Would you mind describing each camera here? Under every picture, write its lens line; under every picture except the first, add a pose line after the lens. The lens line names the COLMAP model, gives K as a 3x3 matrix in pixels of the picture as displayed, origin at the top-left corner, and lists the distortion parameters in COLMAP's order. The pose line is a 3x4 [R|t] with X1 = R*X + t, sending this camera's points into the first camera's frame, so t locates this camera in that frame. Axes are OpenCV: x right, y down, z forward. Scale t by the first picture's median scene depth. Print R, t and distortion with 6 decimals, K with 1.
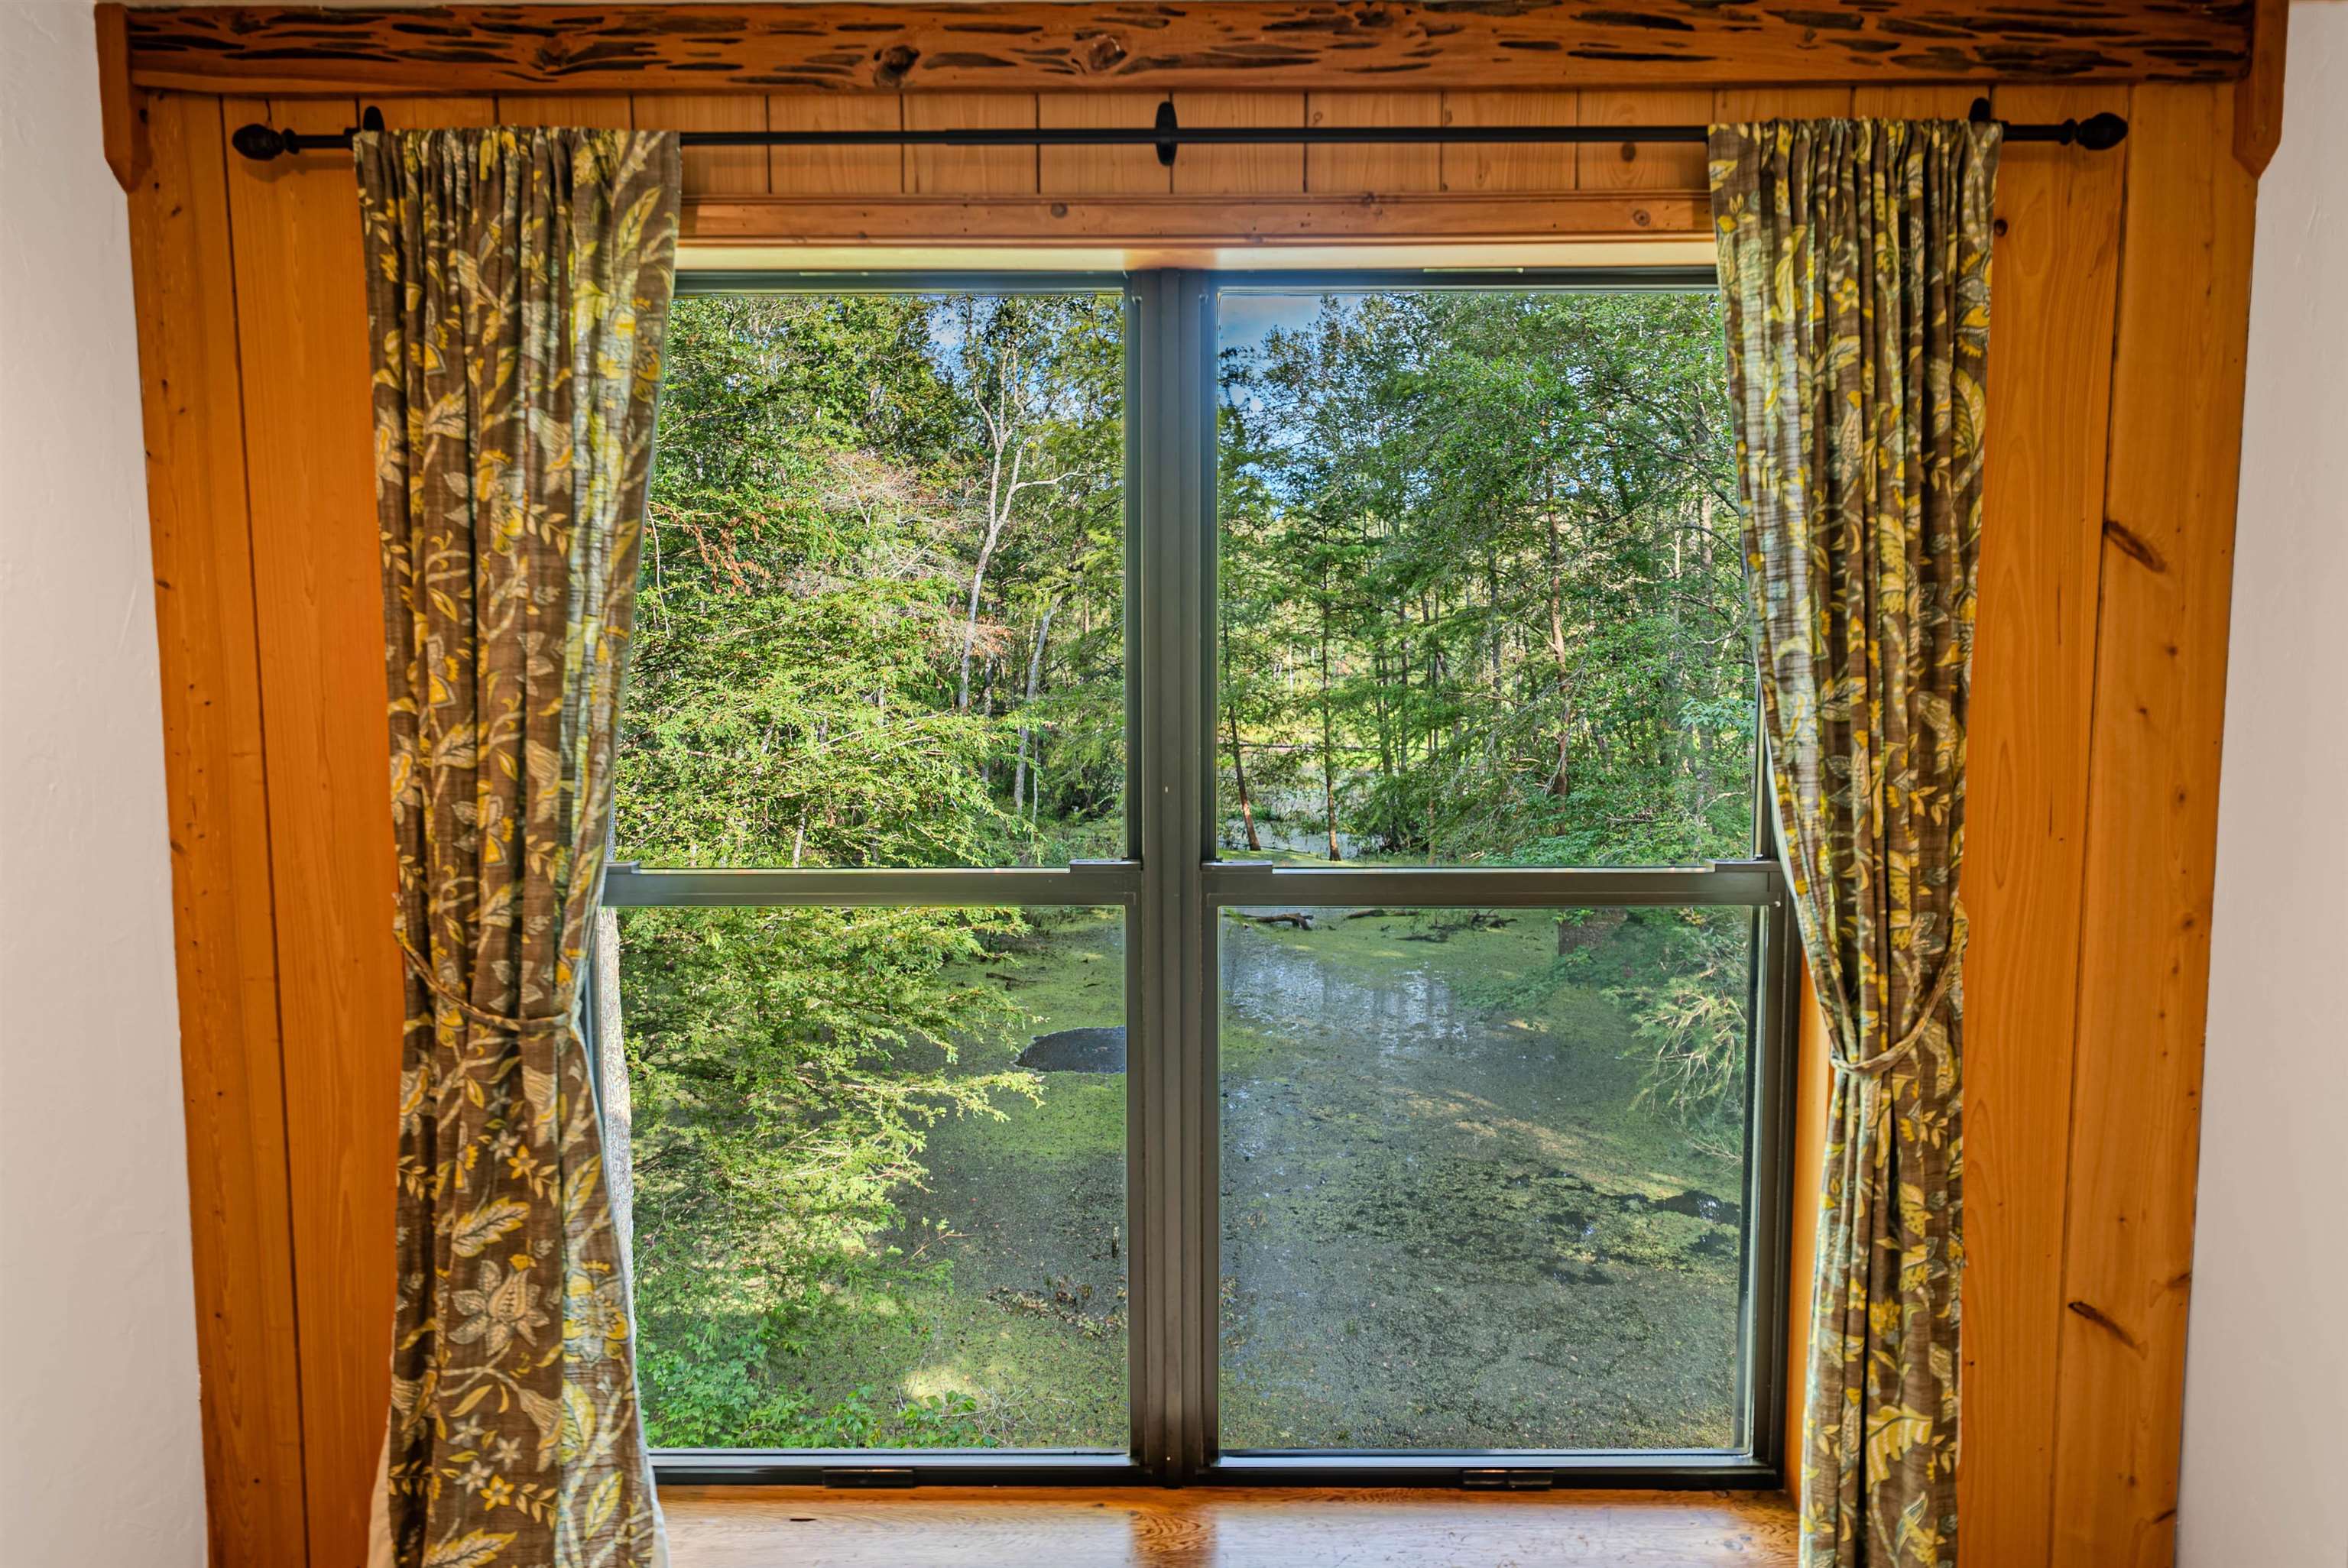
lens RADIAL K [[1387.3, 0, 1174.6], [0, 1387.3, 777.1], [0, 0, 1]] dist [-0.001008, -0.000051]
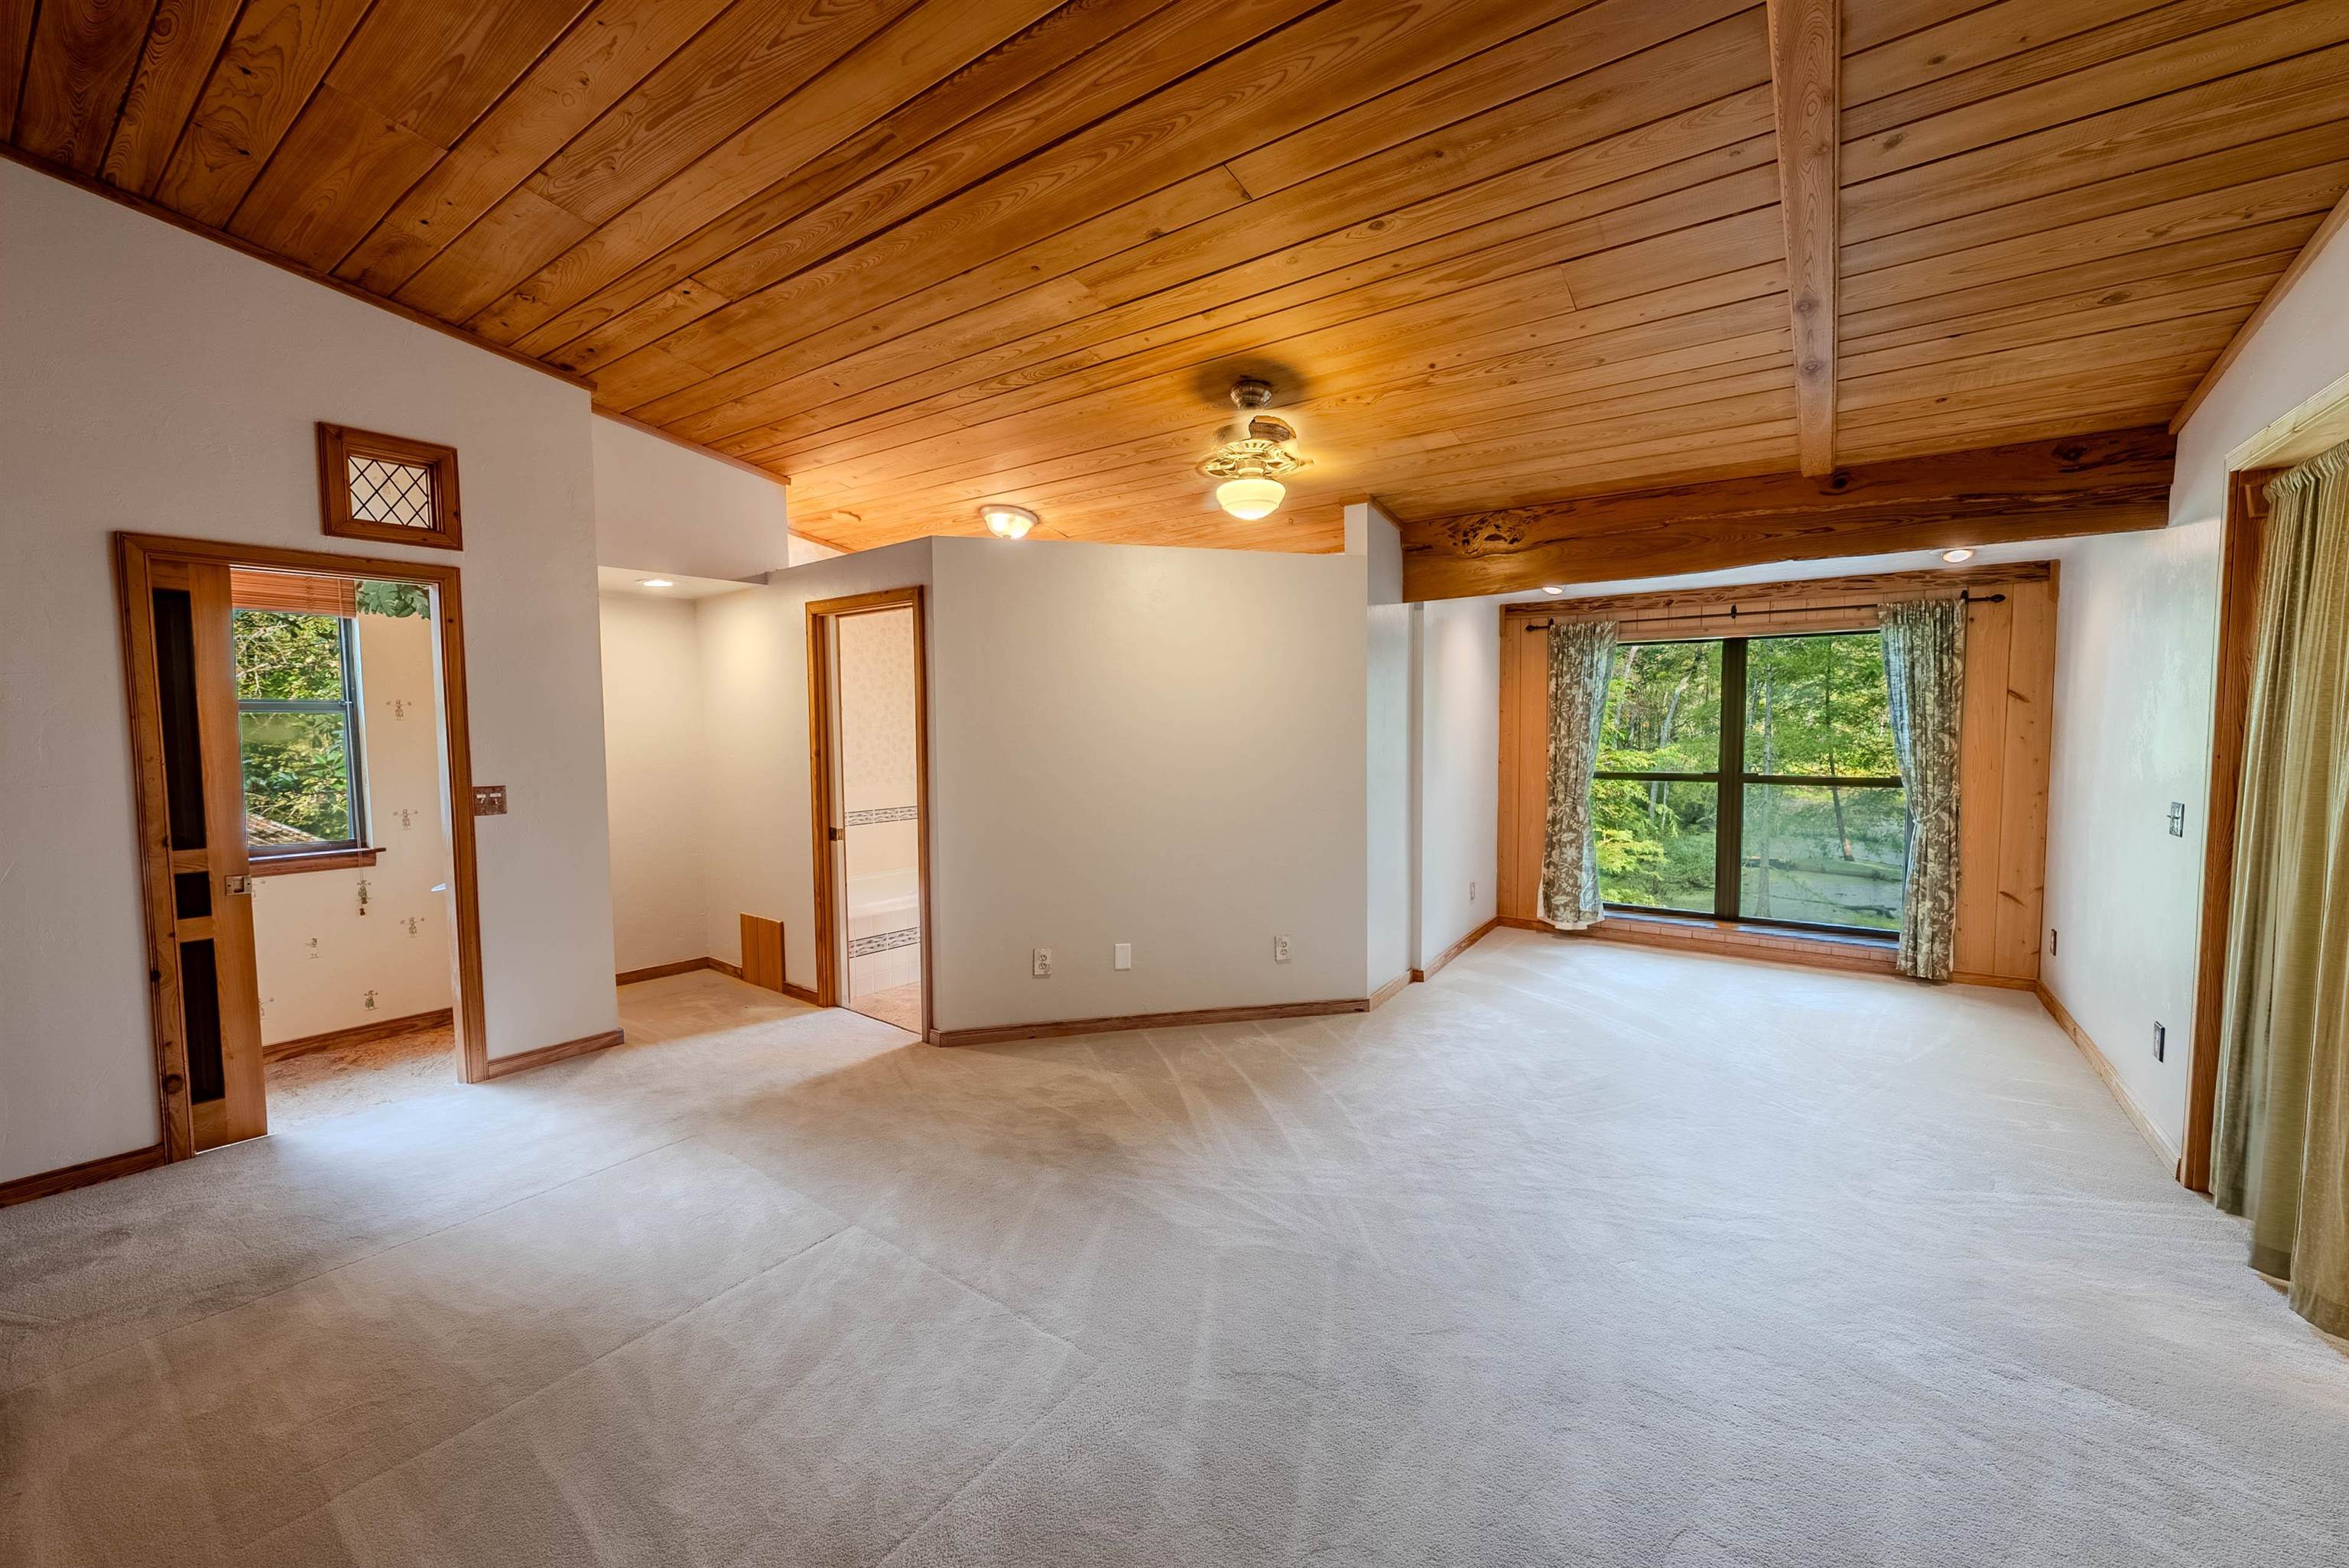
lens RADIAL K [[889.6, 0, 1170.1], [0, 889.6, 776.4], [0, 0, 1]] dist [-0.001201, -0.000108]
pose [[0.822032, 0.030051, -0.568648, 0.153676], [-0.042223, 0.999074, -0.008238, 0.190483], [0.567874, 0.030782, 0.822539, -2.521569]]
